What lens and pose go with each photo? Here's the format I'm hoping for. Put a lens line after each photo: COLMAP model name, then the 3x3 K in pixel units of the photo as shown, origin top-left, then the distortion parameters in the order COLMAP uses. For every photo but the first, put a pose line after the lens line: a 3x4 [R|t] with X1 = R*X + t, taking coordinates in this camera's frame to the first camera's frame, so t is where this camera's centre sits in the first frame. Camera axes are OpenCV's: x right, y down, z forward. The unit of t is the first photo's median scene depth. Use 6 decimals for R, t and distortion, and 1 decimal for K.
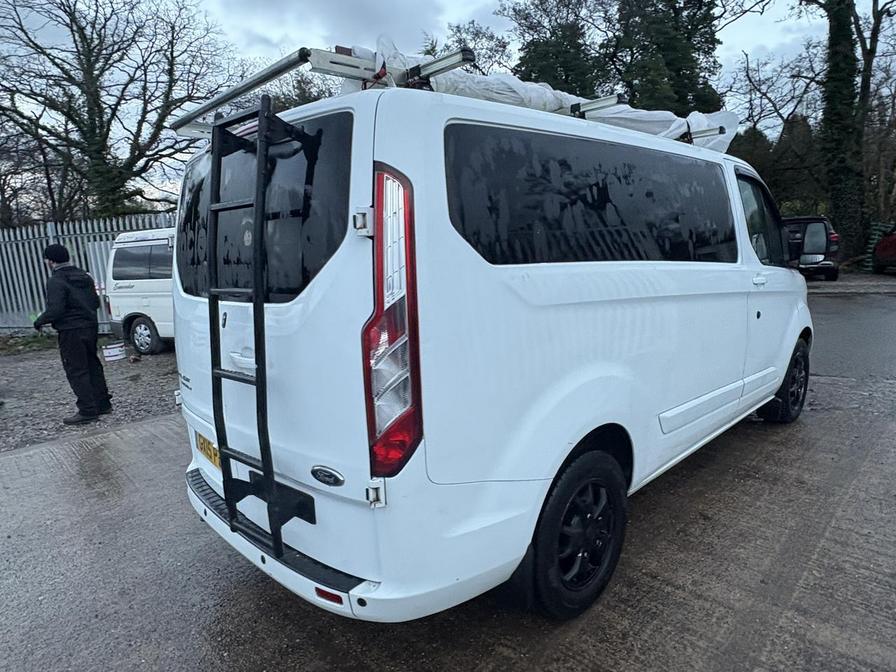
lens RADIAL K [[547.5, 0, 444.4], [0, 547.5, 335.4], [0, 0, 1]] dist [0.006299, -0.002632]
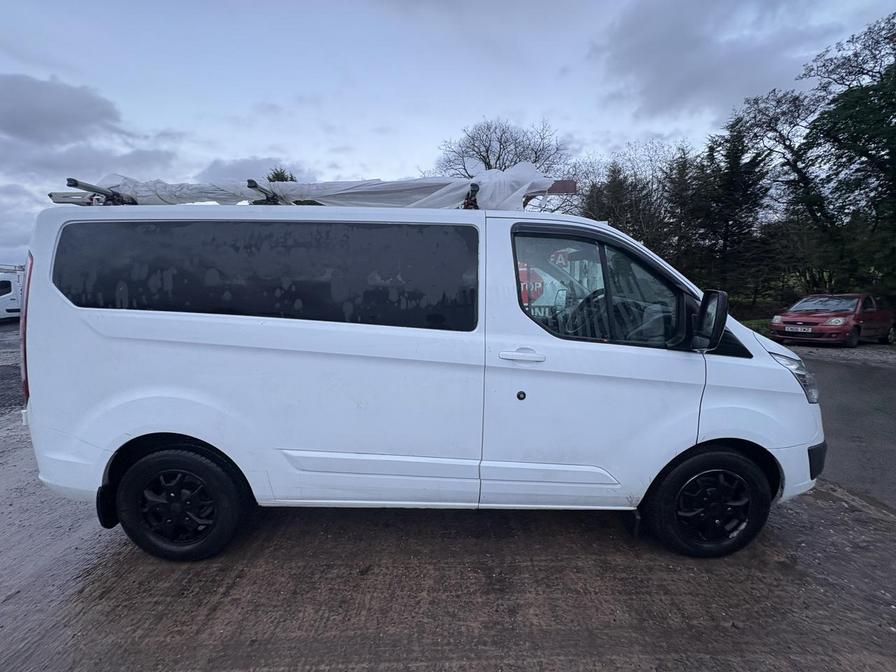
lens RADIAL K [[354.6, 0, 448.4], [0, 354.6, 336.6], [0, 0, 1]] dist [-0.001223, 0.000183]
pose [[0.723098, 0.142701, -0.675845, 1.024444], [-0.152290, 0.987287, 0.045523, -0.163674], [0.673749, 0.070007, 0.735637, 0.614623]]
